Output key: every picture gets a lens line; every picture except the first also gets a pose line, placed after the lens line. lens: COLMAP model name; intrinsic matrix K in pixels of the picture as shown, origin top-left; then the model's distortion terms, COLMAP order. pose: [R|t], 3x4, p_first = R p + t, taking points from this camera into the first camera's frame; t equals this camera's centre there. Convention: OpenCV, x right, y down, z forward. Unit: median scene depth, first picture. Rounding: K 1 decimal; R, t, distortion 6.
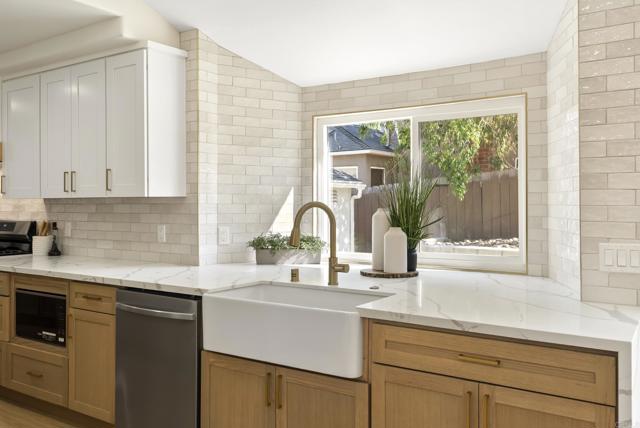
lens RADIAL K [[593.4, 0, 332.2], [0, 593.4, 187.0], [0, 0, 1]] dist [0.005438, 0.000559]
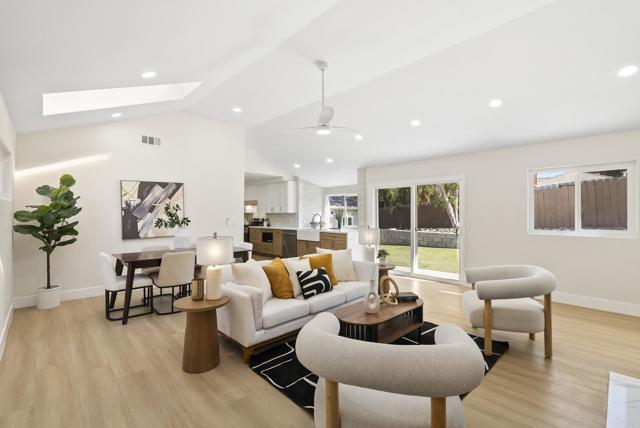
lens RADIAL K [[289.5, 0, 319.1], [0, 289.5, 213.7], [0, 0, 1]] dist [-0.002753, 0.001983]
pose [[0.978313, 0.006553, -0.207030, 0.381350], [-0.002514, 0.999802, 0.019764, -0.020874], [0.207118, -0.018815, 0.978135, -1.131825]]
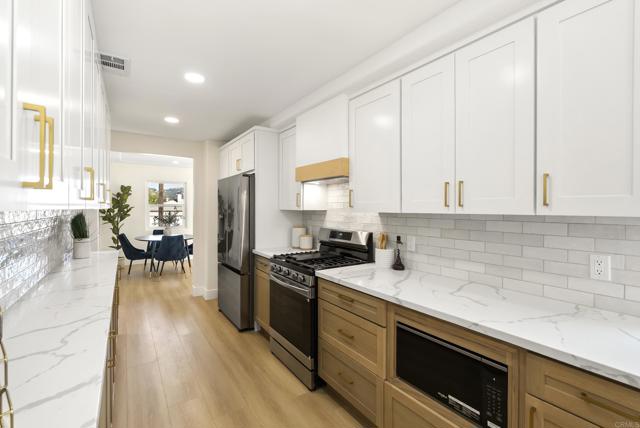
lens RADIAL K [[289.5, 0, 320.3], [0, 289.5, 210.2], [0, 0, 1]] dist [-0.002753, 0.001983]
pose [[0.933533, 0.010310, -0.358344, -0.473164], [0.000523, 0.999546, 0.030121, 0.001071], [0.358491, -0.028306, 0.933104, 0.566847]]
